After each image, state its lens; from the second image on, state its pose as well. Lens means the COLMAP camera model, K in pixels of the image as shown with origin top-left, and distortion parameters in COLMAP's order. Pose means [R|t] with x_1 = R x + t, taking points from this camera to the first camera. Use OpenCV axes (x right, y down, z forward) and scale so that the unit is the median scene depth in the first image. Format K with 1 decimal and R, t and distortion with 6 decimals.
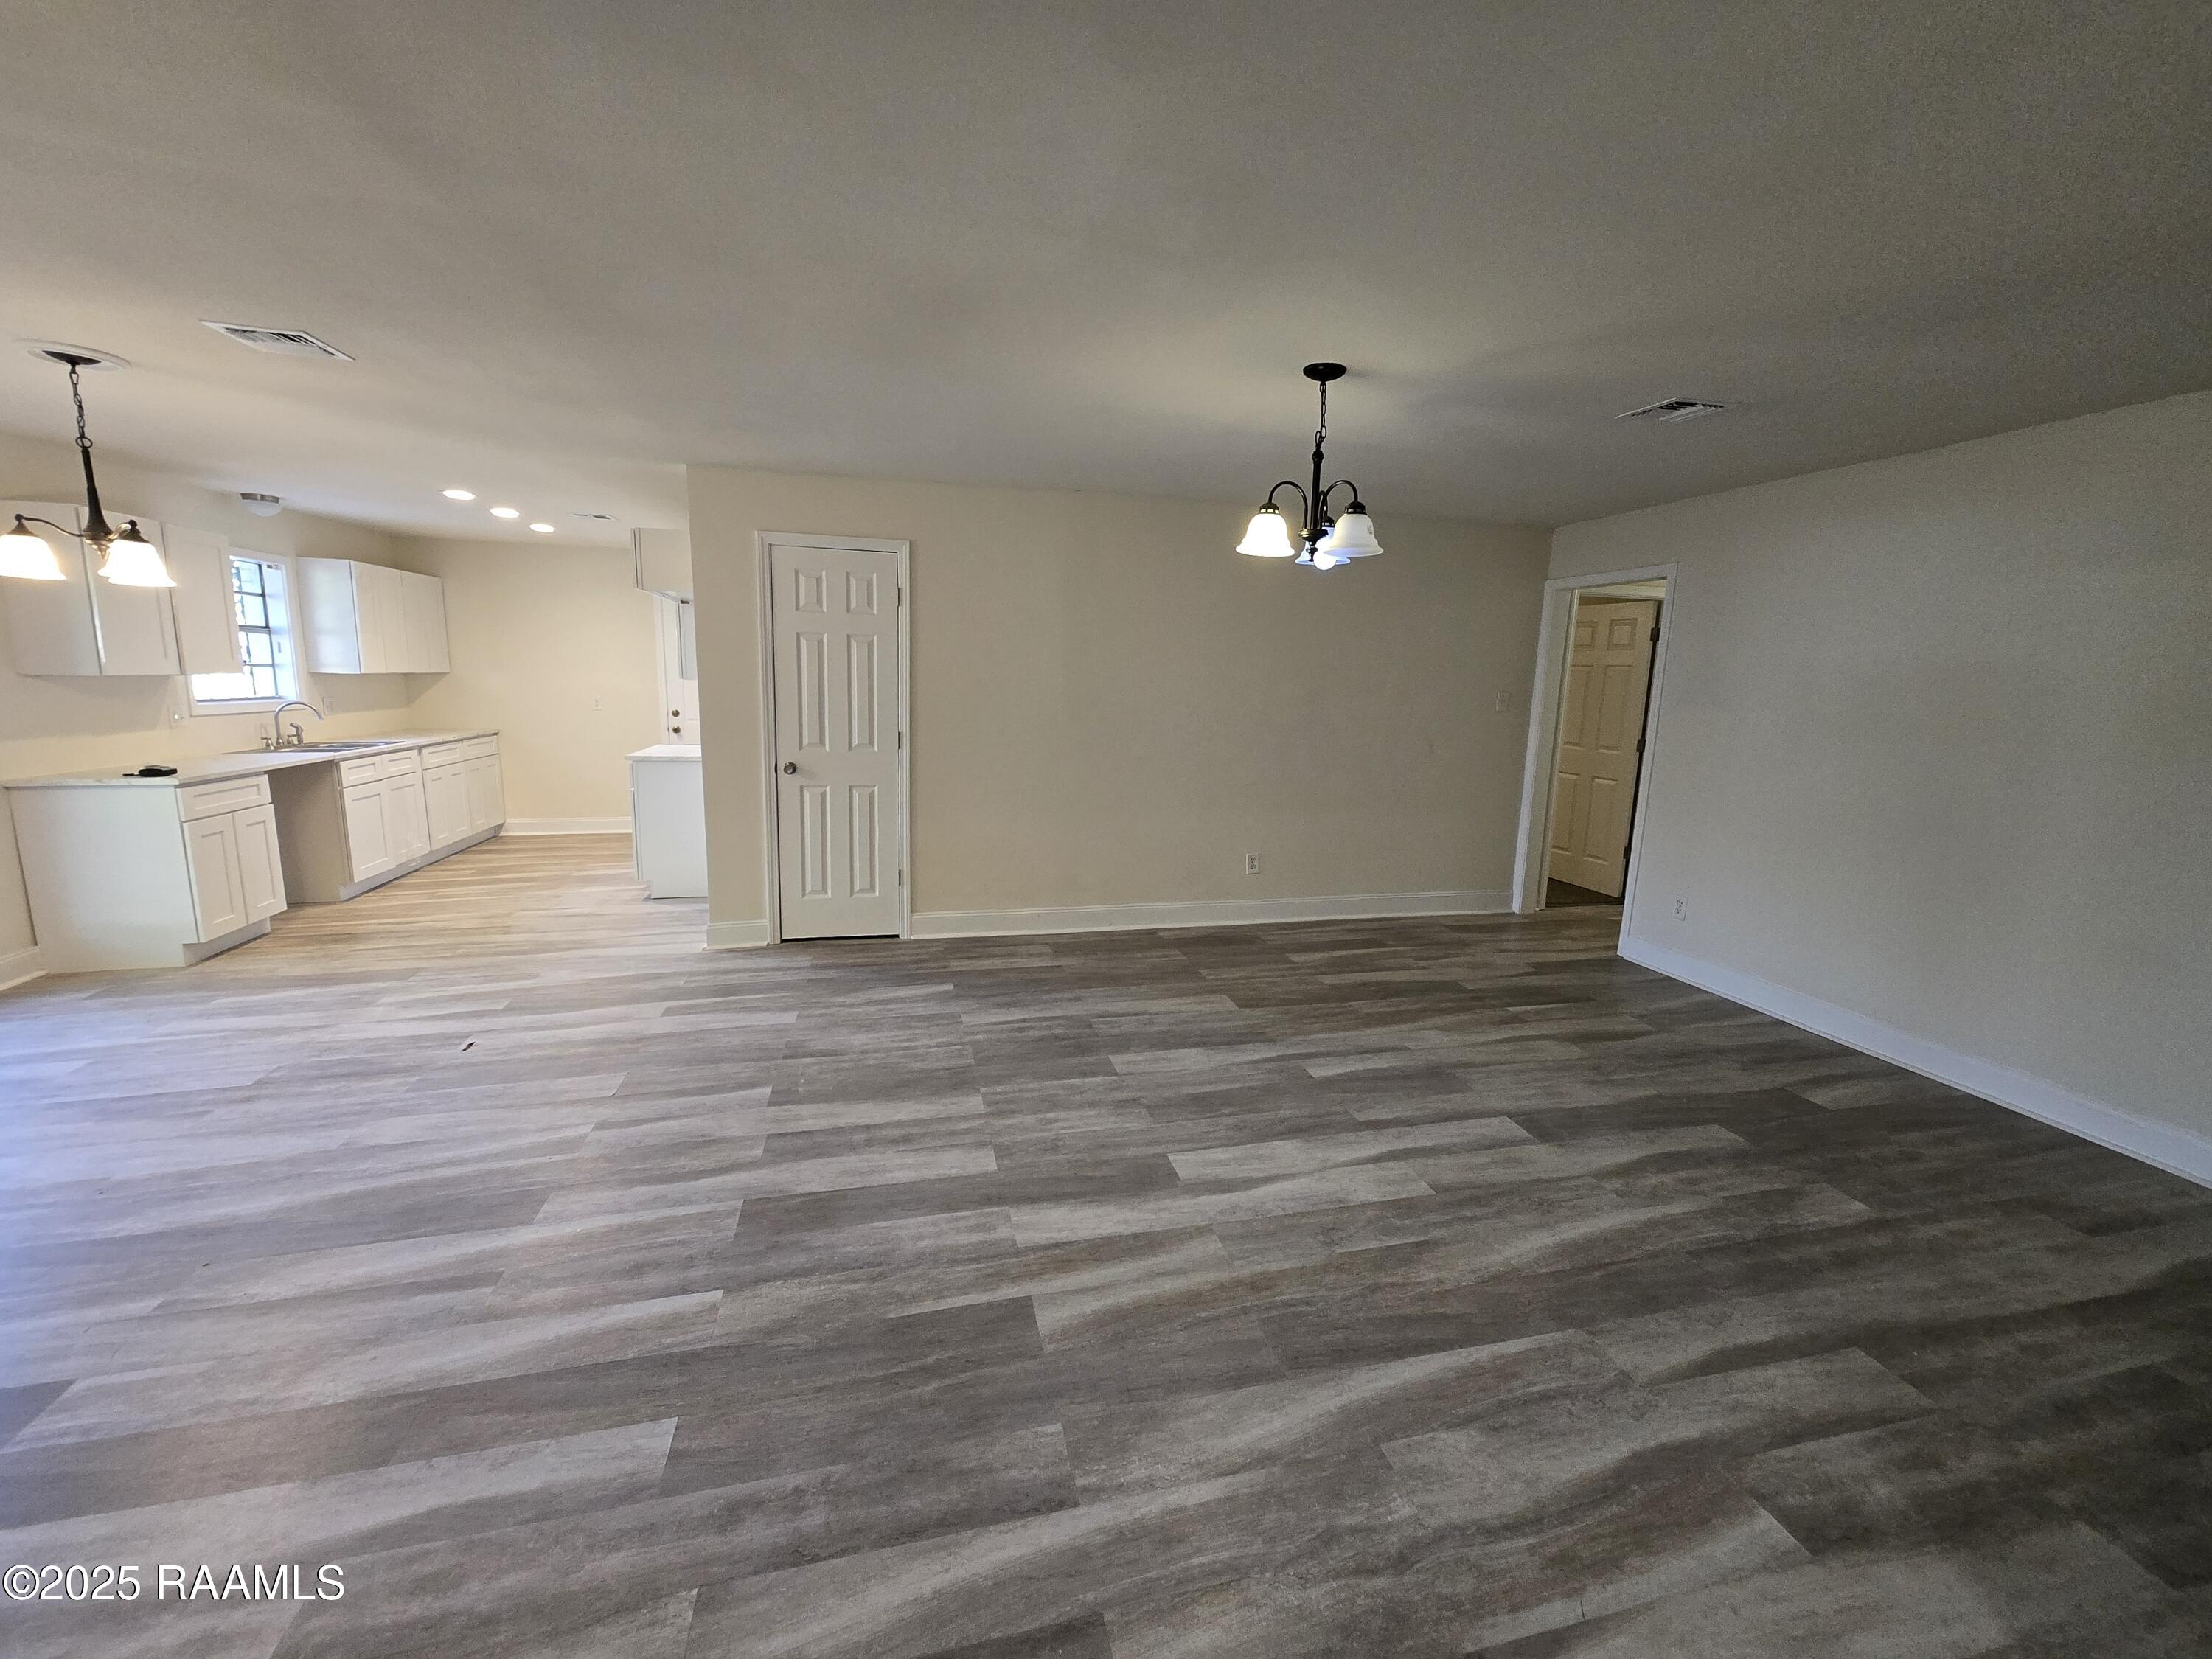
lens RADIAL K [[872.1, 0, 1106.7], [0, 872.1, 811.9], [0, 0, 1]] dist [0.001372, 0.000128]
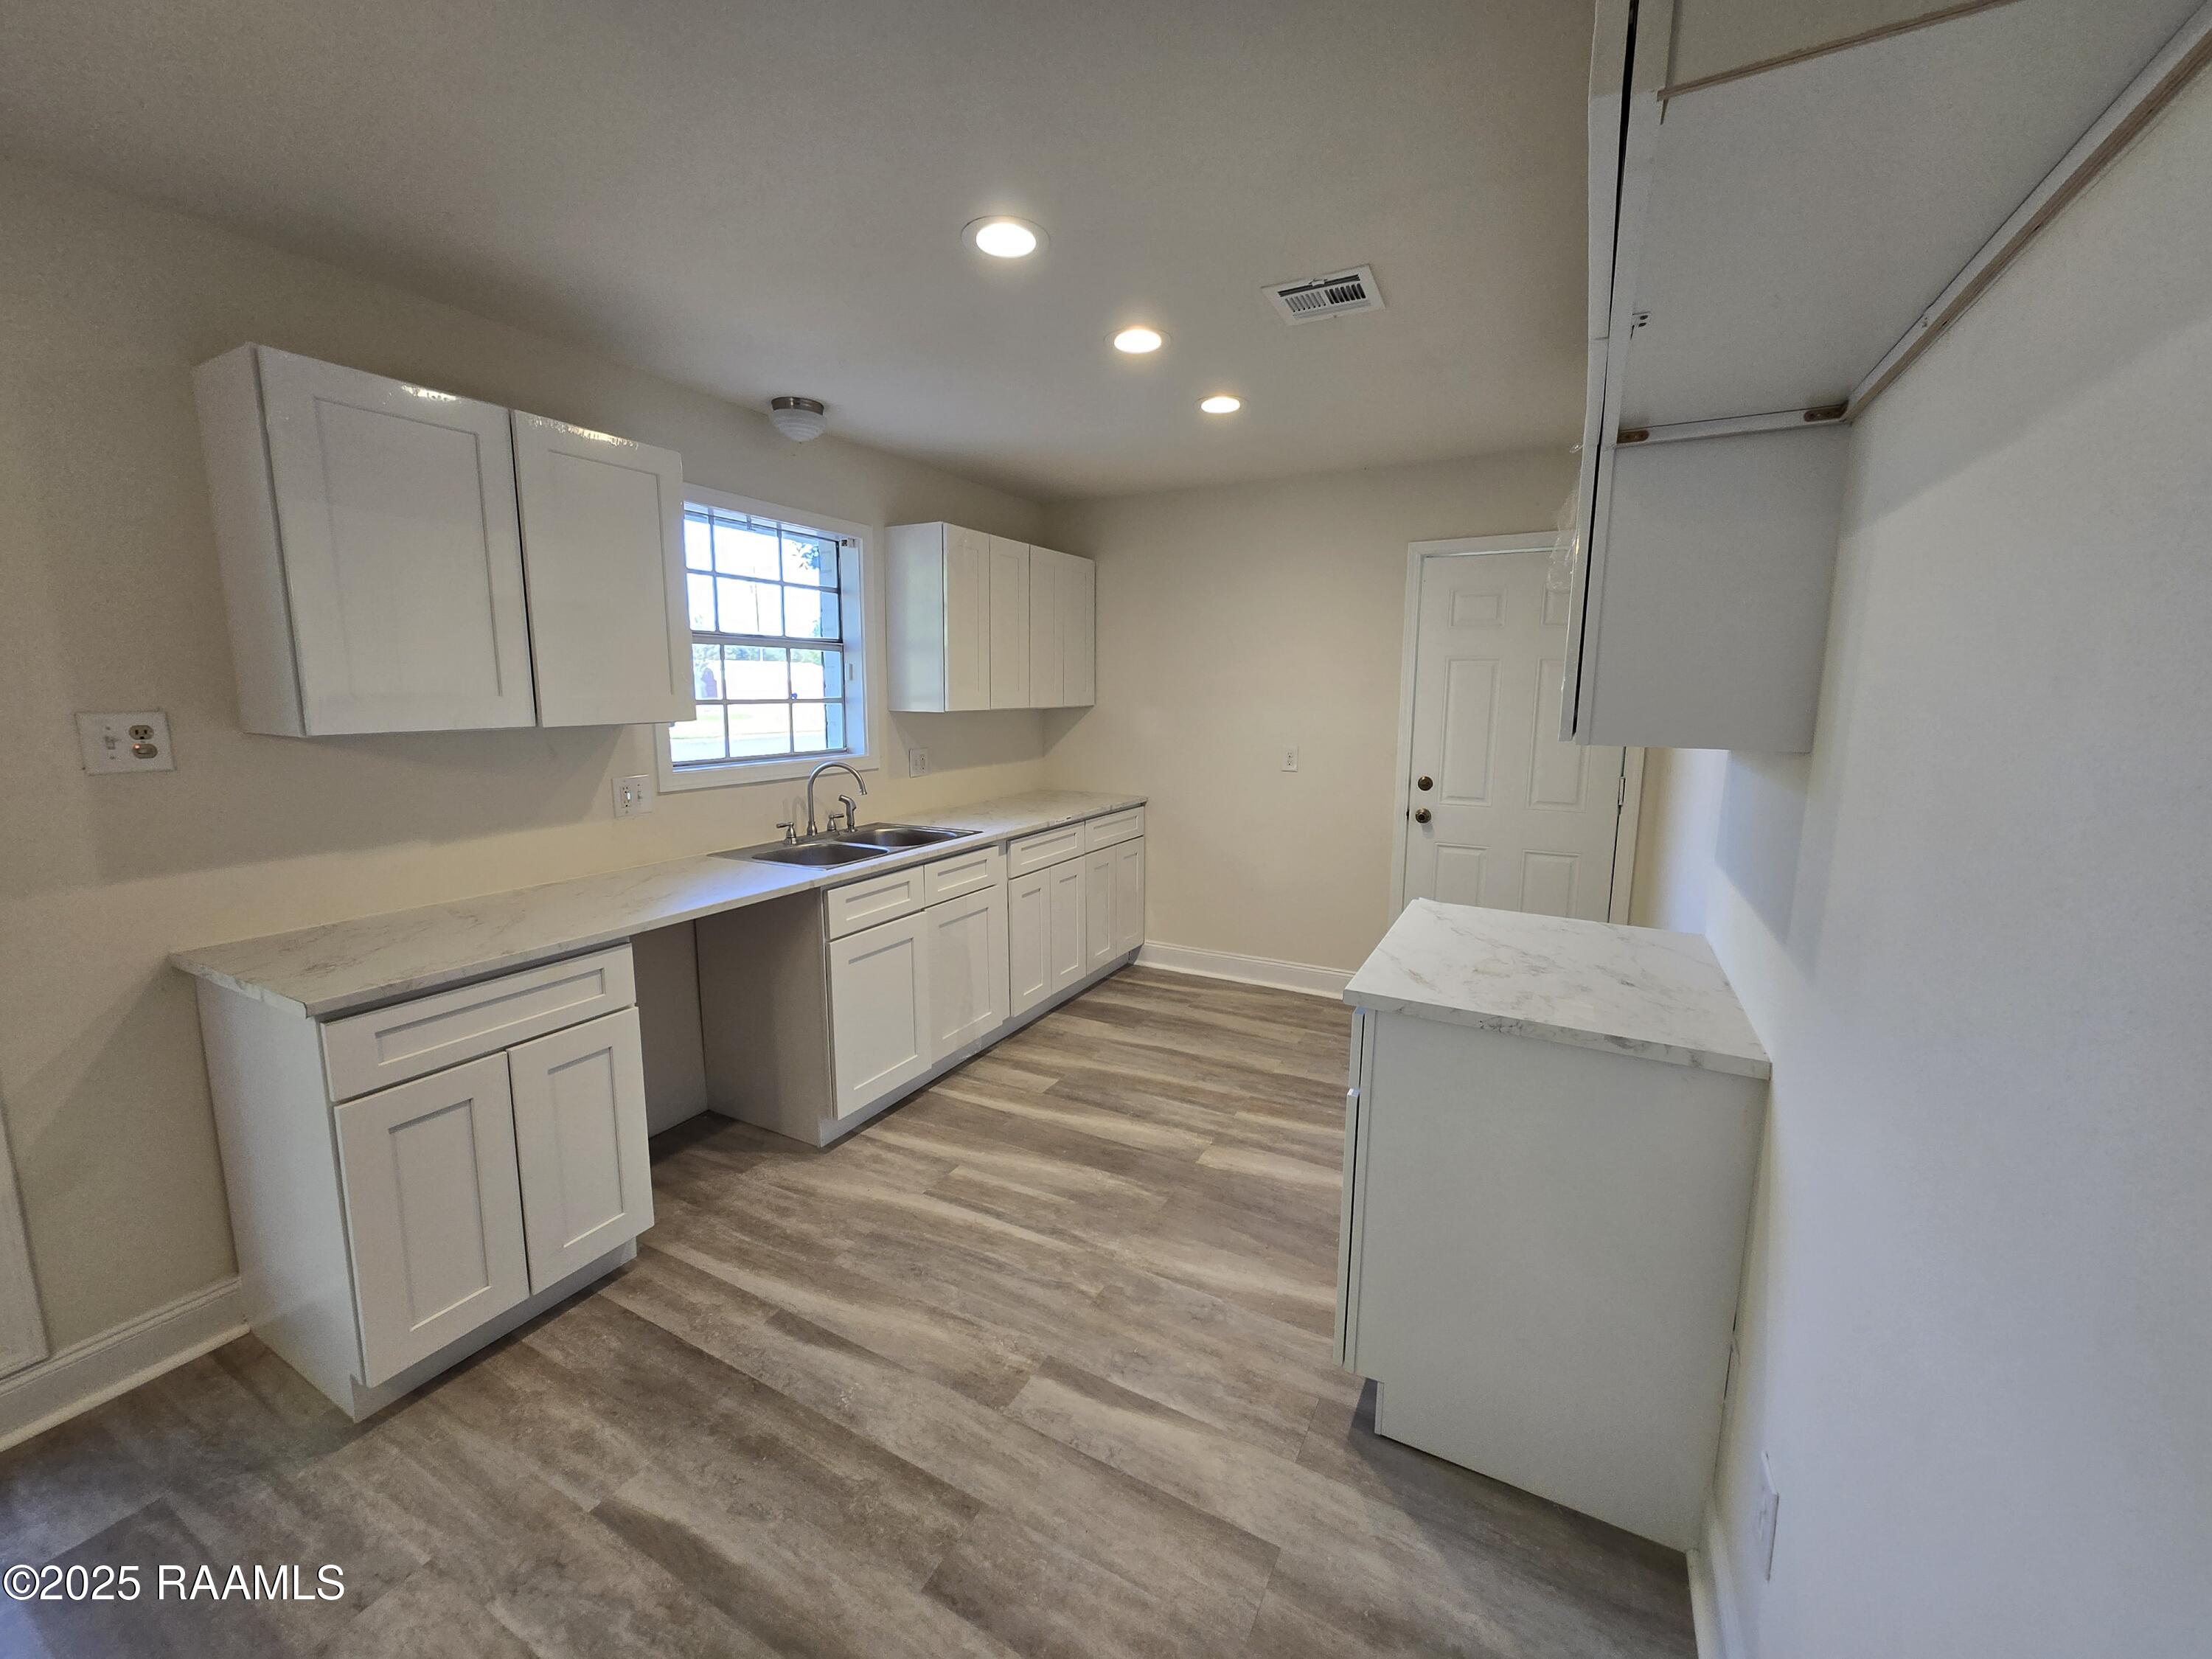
lens RADIAL K [[872.1, 0, 1106.7], [0, 872.1, 811.9], [0, 0, 1]] dist [0.001372, 0.000128]
pose [[0.738360, 0.076219, -0.670086, -0.649279], [-0.092419, 0.995655, 0.011415, -0.191115], [0.668045, 0.053500, 0.742195, 1.123745]]
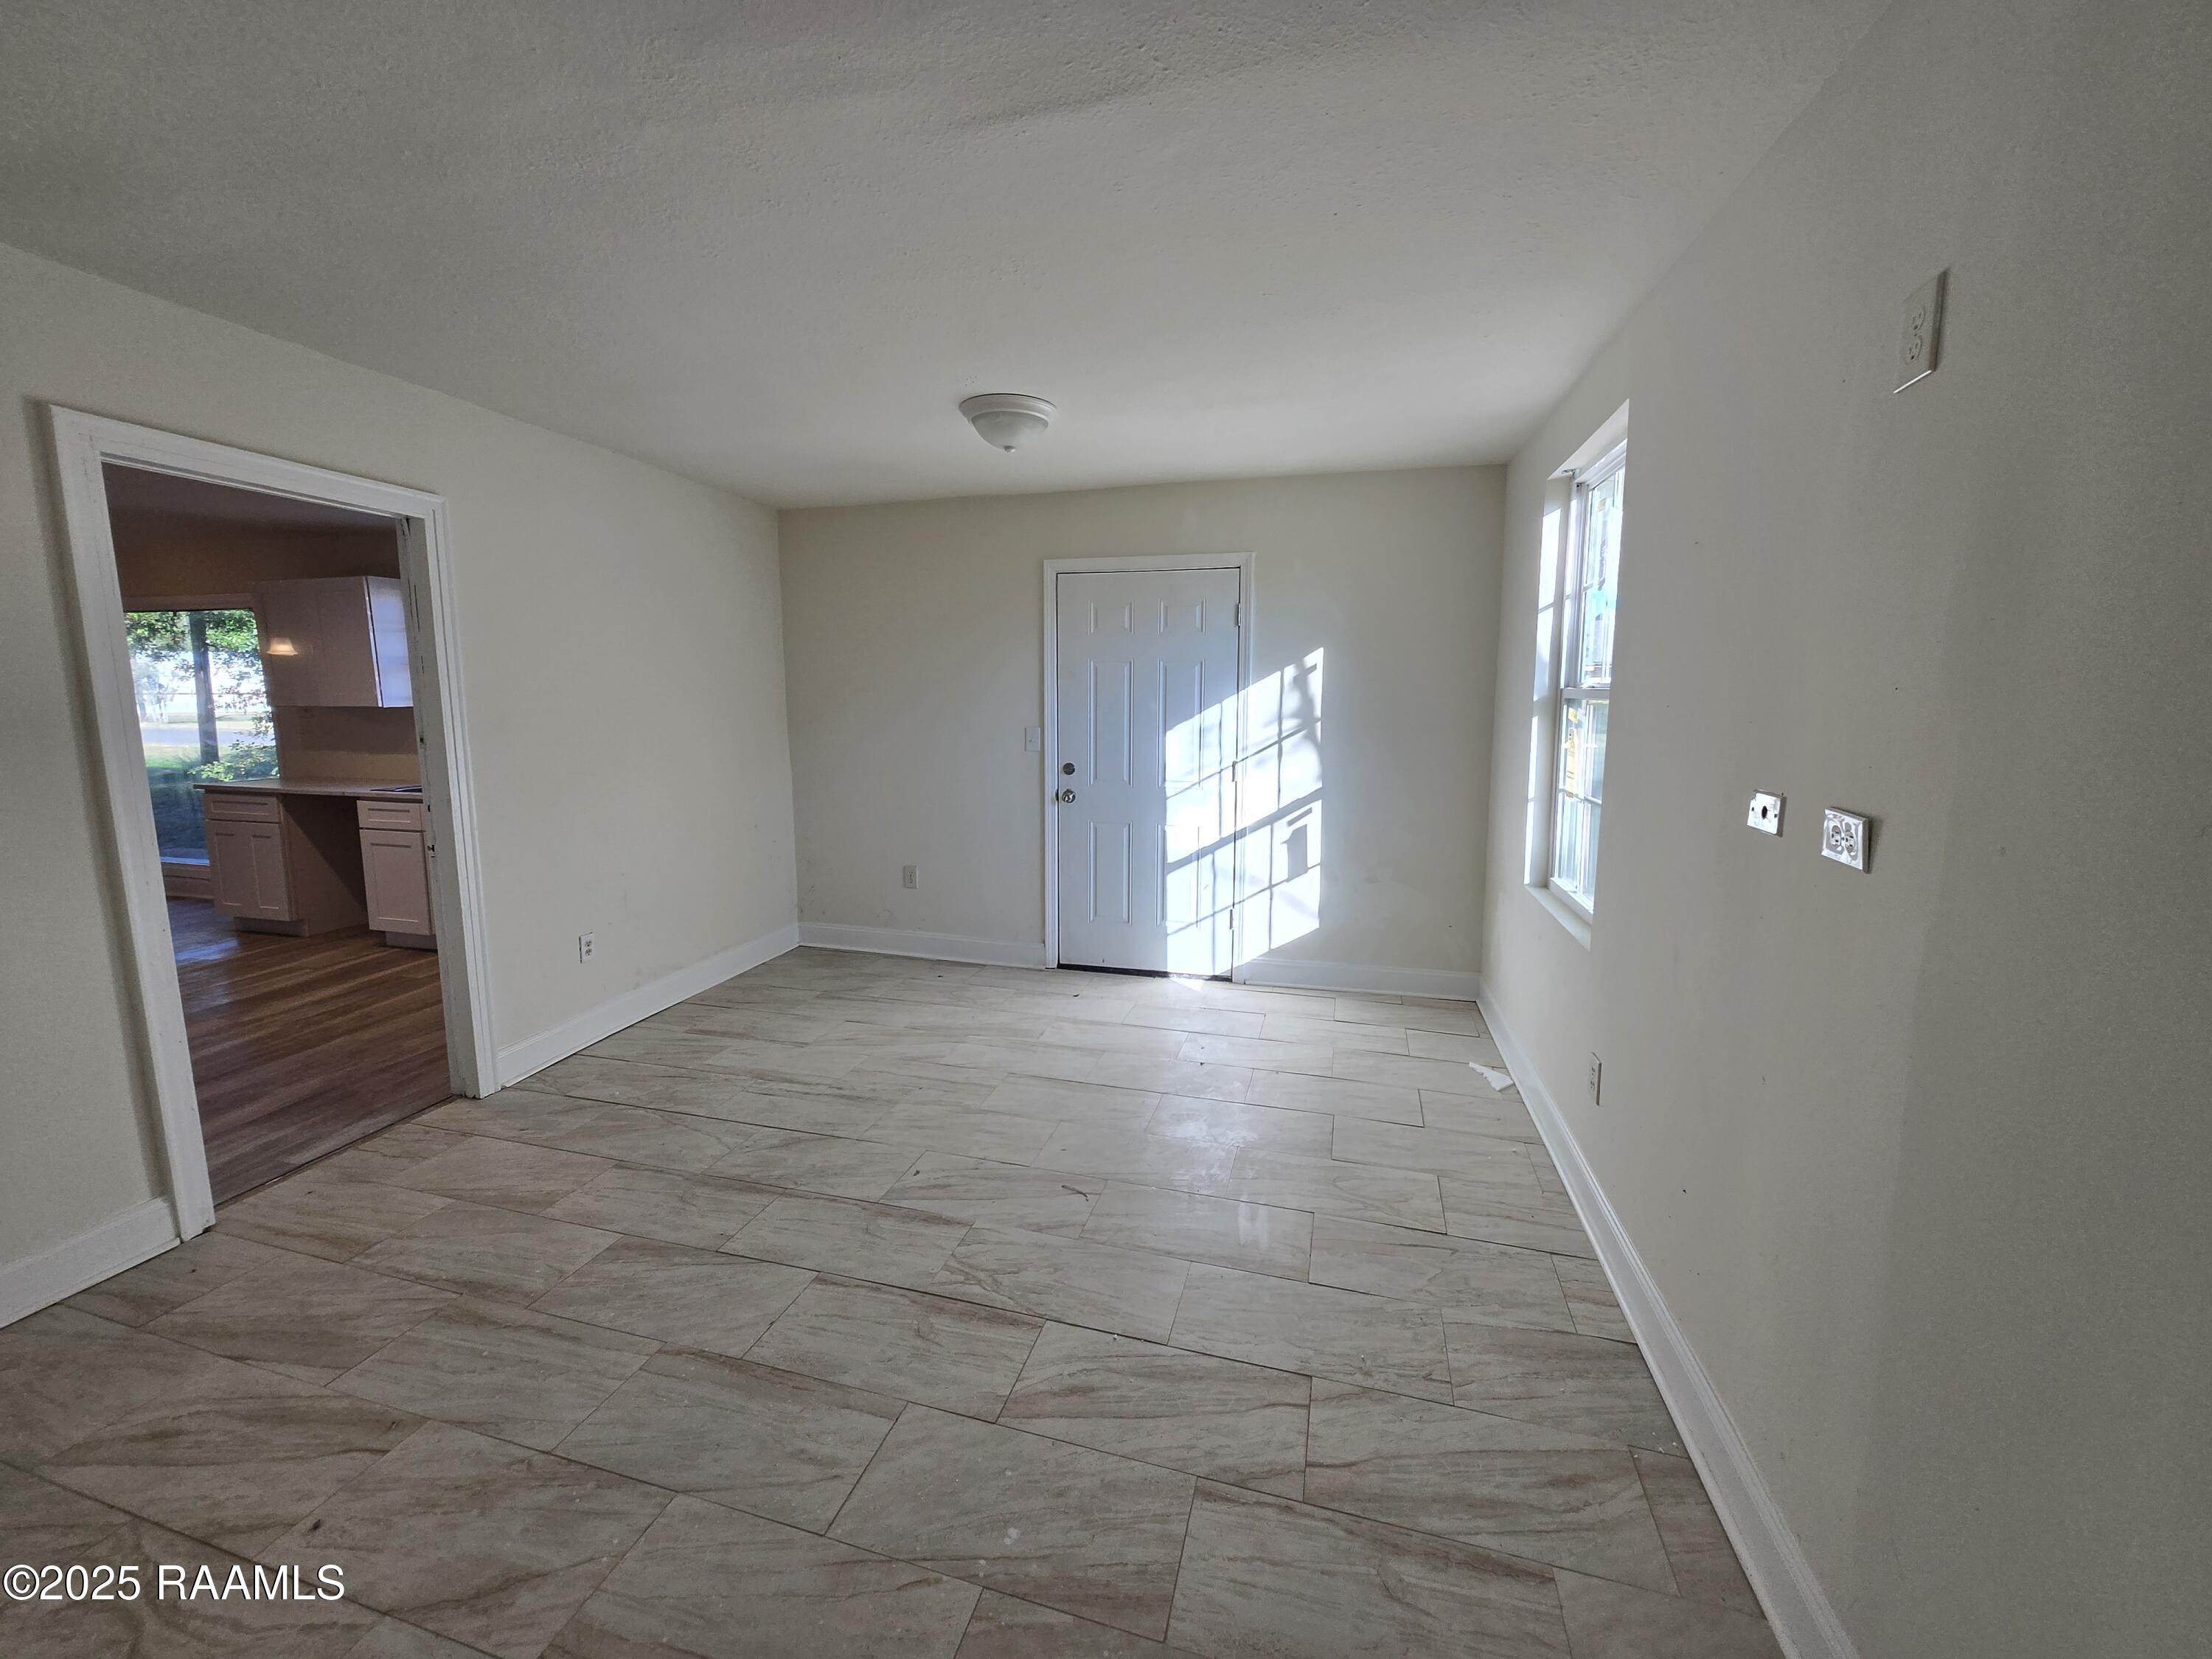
lens RADIAL K [[872.1, 0, 1106.7], [0, 872.1, 811.9], [0, 0, 1]] dist [0.001372, 0.000128]
pose [[-0.476762, 0.079465, -0.875433, -0.674739], [-0.154745, 0.972765, 0.172574, -0.510682], [0.865304, 0.217746, -0.451481, 3.254954]]
